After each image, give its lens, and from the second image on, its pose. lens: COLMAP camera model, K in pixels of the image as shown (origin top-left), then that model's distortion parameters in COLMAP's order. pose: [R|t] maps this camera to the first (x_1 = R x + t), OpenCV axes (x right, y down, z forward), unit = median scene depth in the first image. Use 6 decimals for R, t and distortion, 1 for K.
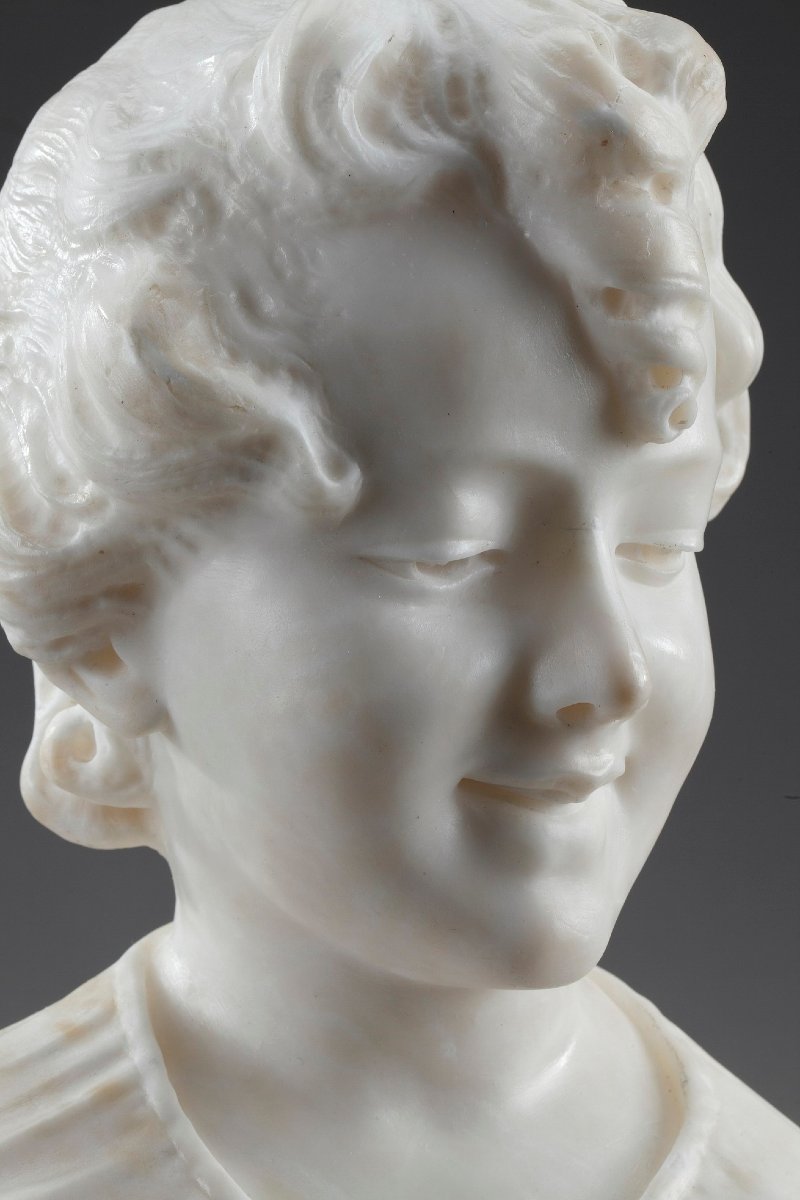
lens RADIAL K [[4390.2, 0, 400.0], [0, 4390.2, 600.0], [0, 0, 1]] dist [-0.116166, 2.931324]
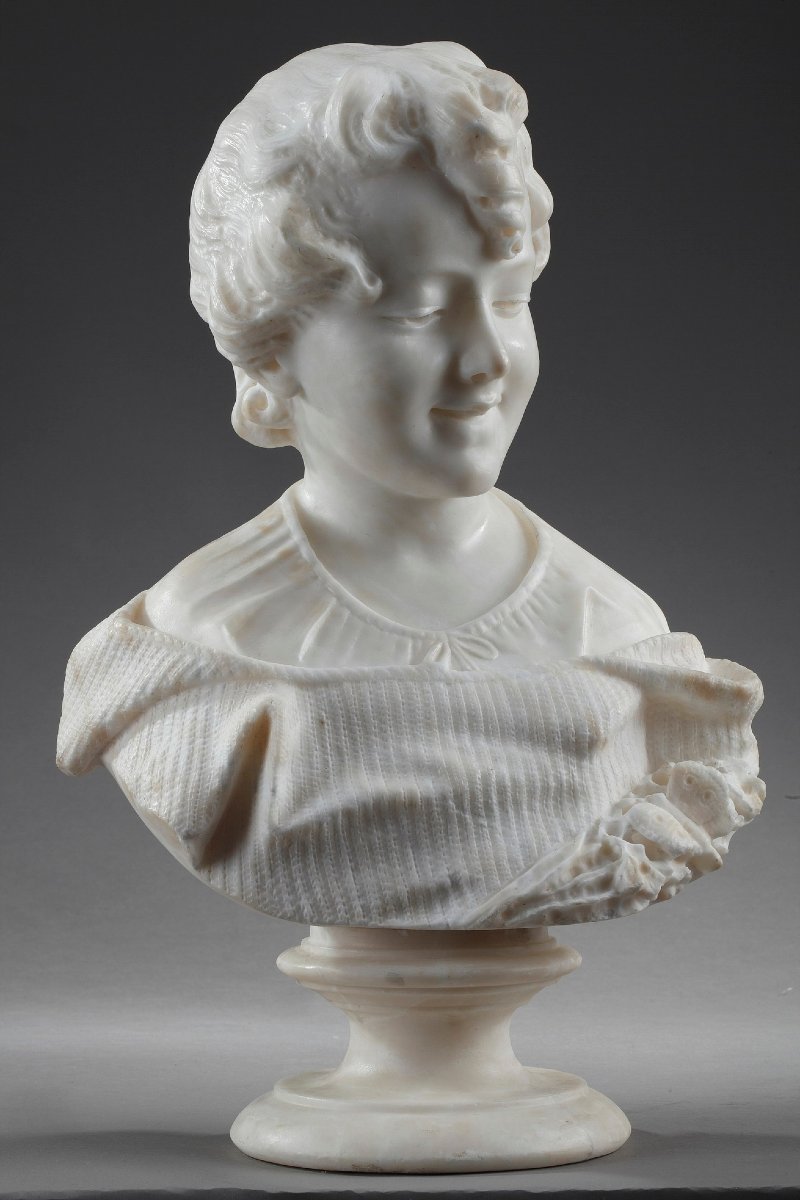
lens RADIAL K [[4581.4, 0, 400.0], [0, 4581.4, 600.0], [0, 0, 1]] dist [0.071970, 6.867380]
pose [[0.997774, -0.063774, 0.019485, -0.056400], [0.061623, 0.993470, 0.096023, -0.092375], [-0.025481, -0.094608, 0.995188, -1.424204]]
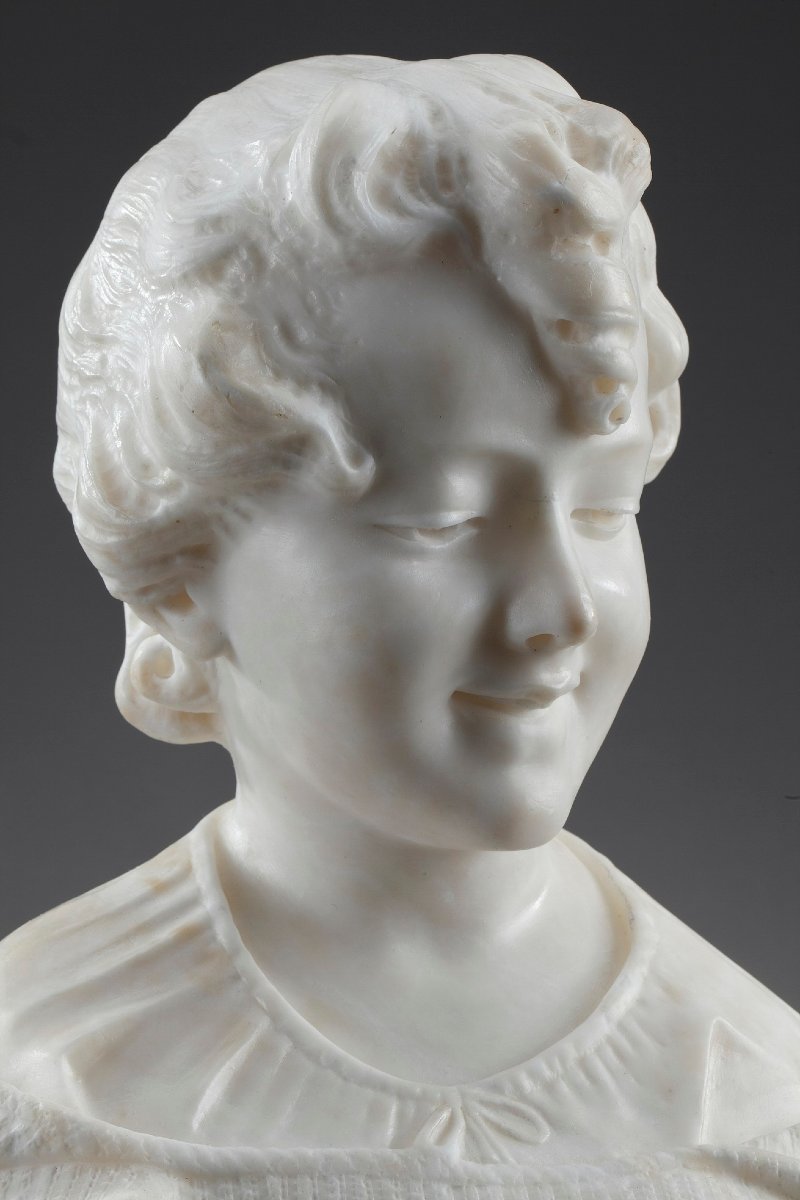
lens RADIAL K [[4390.2, 0, 400.0], [0, 4390.2, 600.0], [0, 0, 1]] dist [-0.116166, 2.931324]
pose [[0.999900, -0.010417, -0.009526, 0.010560], [0.010776, 0.999203, 0.038427, -0.037071], [0.009119, -0.038526, 0.999216, -0.309106]]
